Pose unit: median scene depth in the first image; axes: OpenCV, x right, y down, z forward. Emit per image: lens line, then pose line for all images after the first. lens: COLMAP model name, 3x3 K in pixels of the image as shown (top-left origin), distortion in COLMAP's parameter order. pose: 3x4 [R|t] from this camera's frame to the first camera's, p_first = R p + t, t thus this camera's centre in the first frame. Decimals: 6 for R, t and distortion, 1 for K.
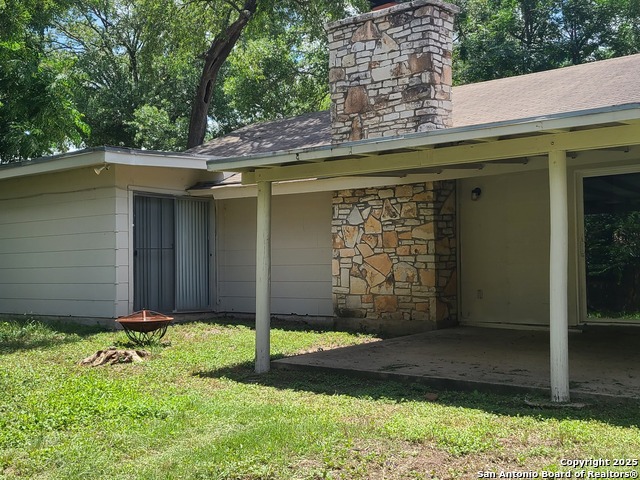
lens RADIAL K [[802.0, 0, 359.3], [0, 802.0, 229.8], [0, 0, 1]] dist [0.014583, 0.021912]
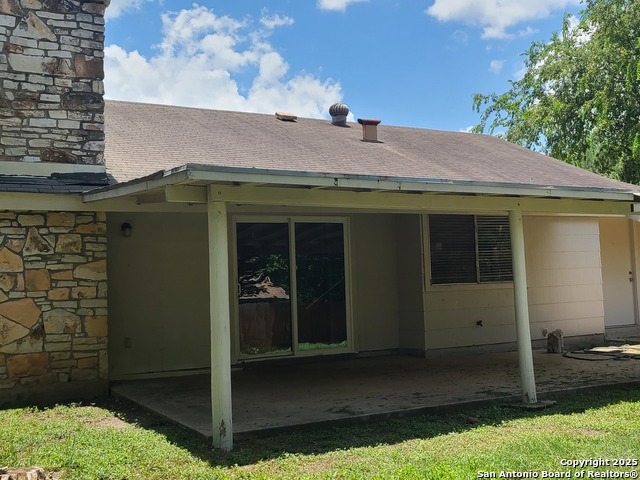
lens RADIAL K [[802.0, 0, 359.3], [0, 802.0, 229.8], [0, 0, 1]] dist [0.014583, 0.021912]
pose [[0.304787, 0.069247, 0.949900, -0.610643], [-0.008185, 0.997507, -0.070091, 0.015669], [-0.952386, 0.013588, 0.304594, 0.476652]]
